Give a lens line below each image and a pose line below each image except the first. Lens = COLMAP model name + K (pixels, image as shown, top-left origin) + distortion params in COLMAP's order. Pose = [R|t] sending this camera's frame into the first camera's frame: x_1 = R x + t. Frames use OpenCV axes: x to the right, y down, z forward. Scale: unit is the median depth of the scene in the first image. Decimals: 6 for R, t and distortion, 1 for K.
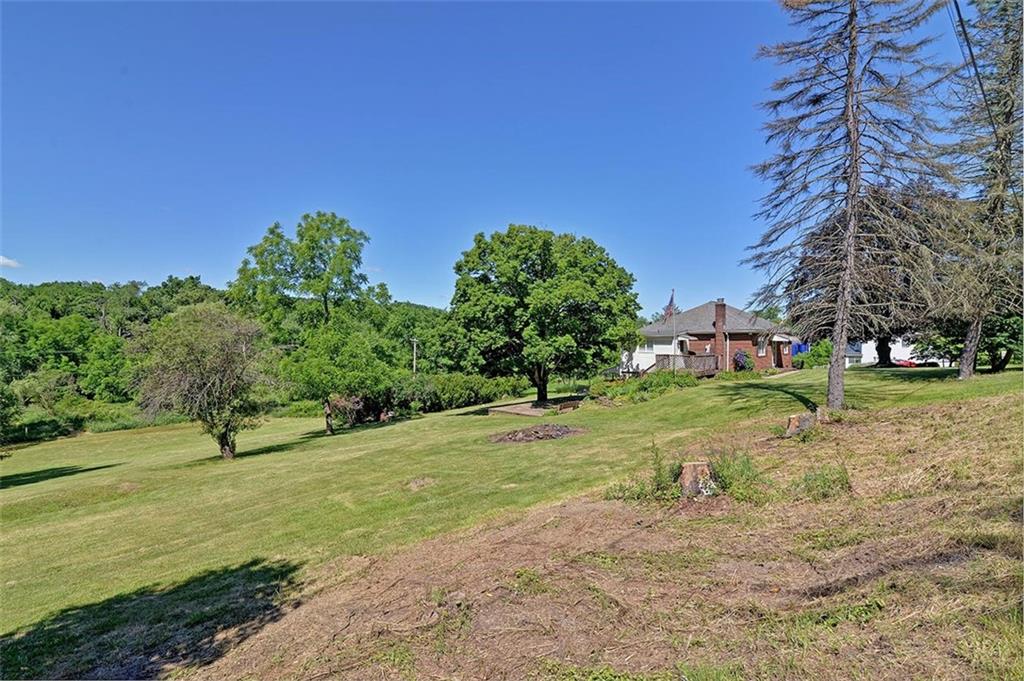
lens RADIAL K [[467.4, 0, 512.0], [0, 467.4, 340.5], [0, 0, 1]] dist [-0.020975, 0.000010]
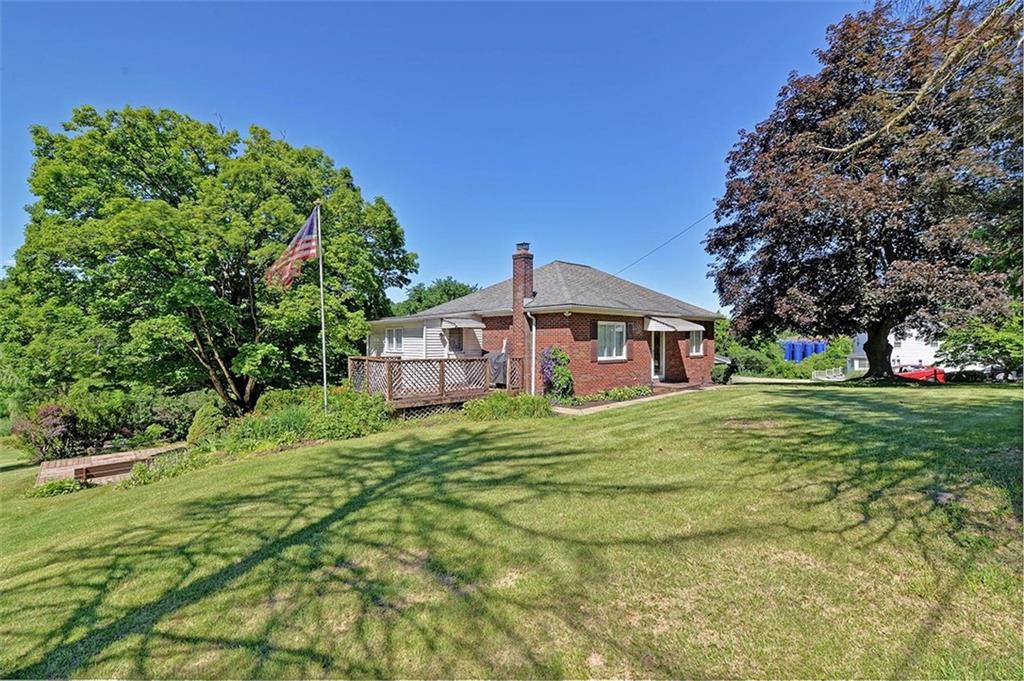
lens RADIAL K [[467.4, 0, 512.0], [0, 467.4, 340.5], [0, 0, 1]] dist [-0.020975, 0.000010]
pose [[0.998910, 0.001576, -0.046645, 0.423692], [-0.001648, 0.999997, -0.001518, 0.012046], [0.046643, 0.001594, 0.998910, 0.464964]]
